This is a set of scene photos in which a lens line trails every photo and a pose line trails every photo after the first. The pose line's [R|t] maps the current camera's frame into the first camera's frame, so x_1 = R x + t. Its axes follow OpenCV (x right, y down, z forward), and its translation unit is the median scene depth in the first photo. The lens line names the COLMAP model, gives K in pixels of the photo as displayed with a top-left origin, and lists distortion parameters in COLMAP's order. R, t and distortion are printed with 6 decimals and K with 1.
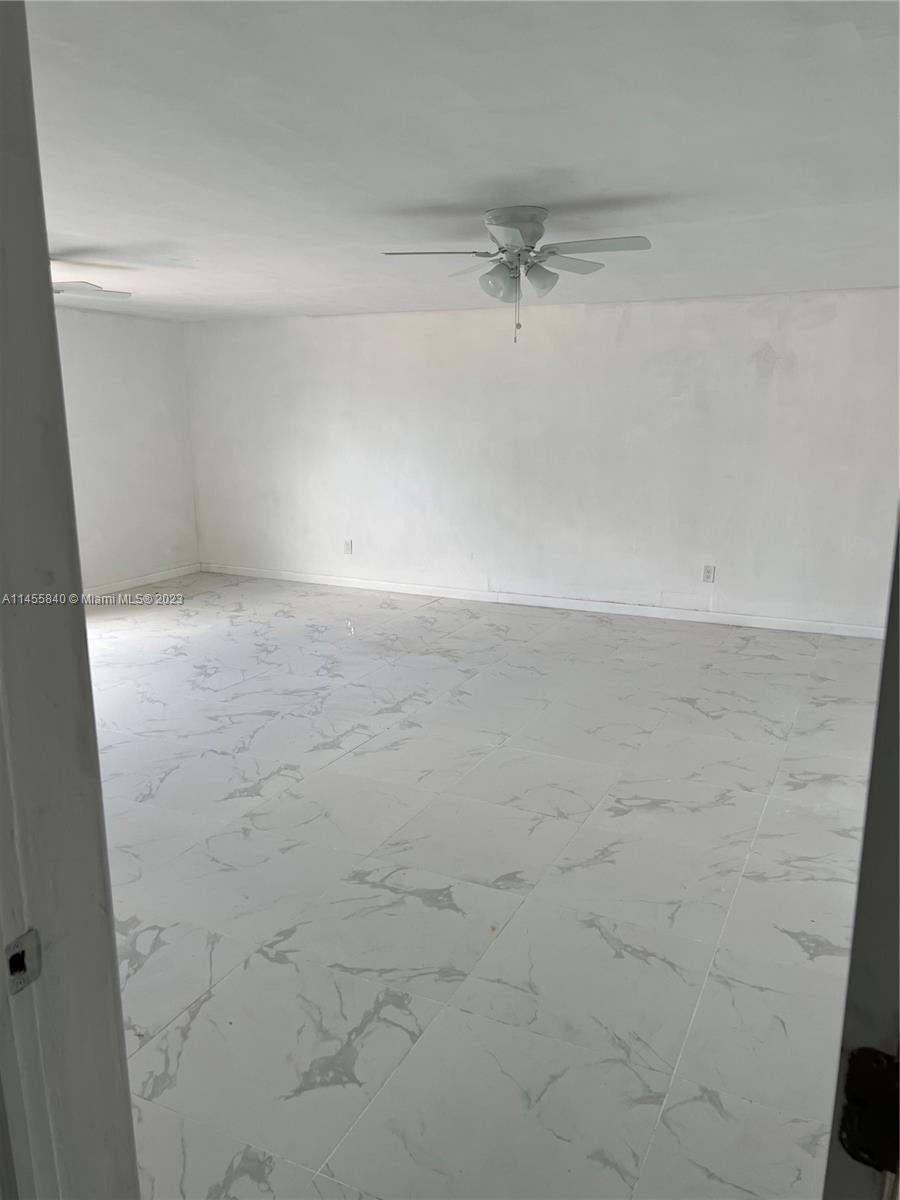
lens RADIAL K [[903.3, 0, 455.0], [0, 903.3, 599.2], [0, 0, 1]] dist [0.057510, -0.080248]
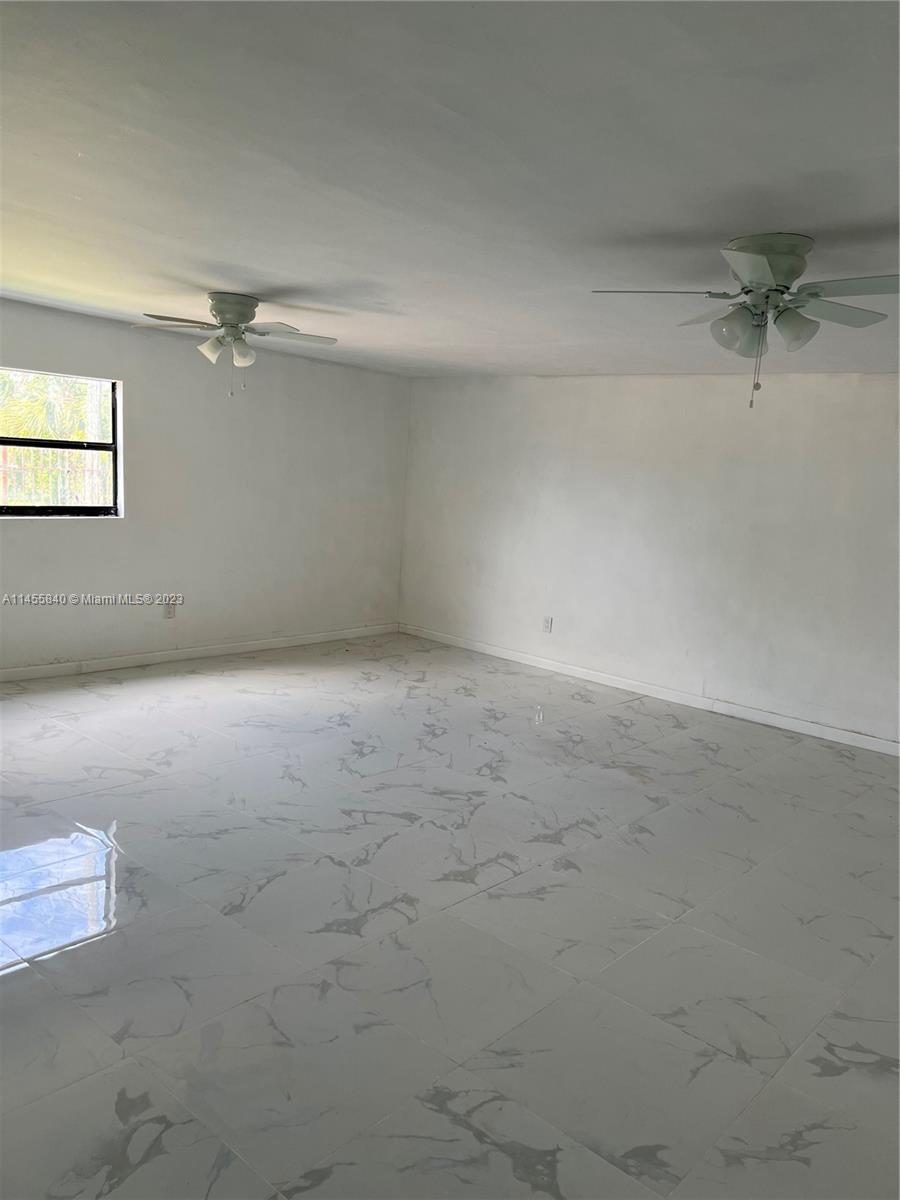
lens RADIAL K [[903.3, 0, 444.1], [0, 903.3, 604.3], [0, 0, 1]] dist [0.057510, -0.080248]
pose [[0.958269, 0.110066, -0.263829, 0.033406], [-0.126767, 0.990814, -0.047085, -0.040058], [0.256223, 0.078565, 0.963420, 0.169981]]
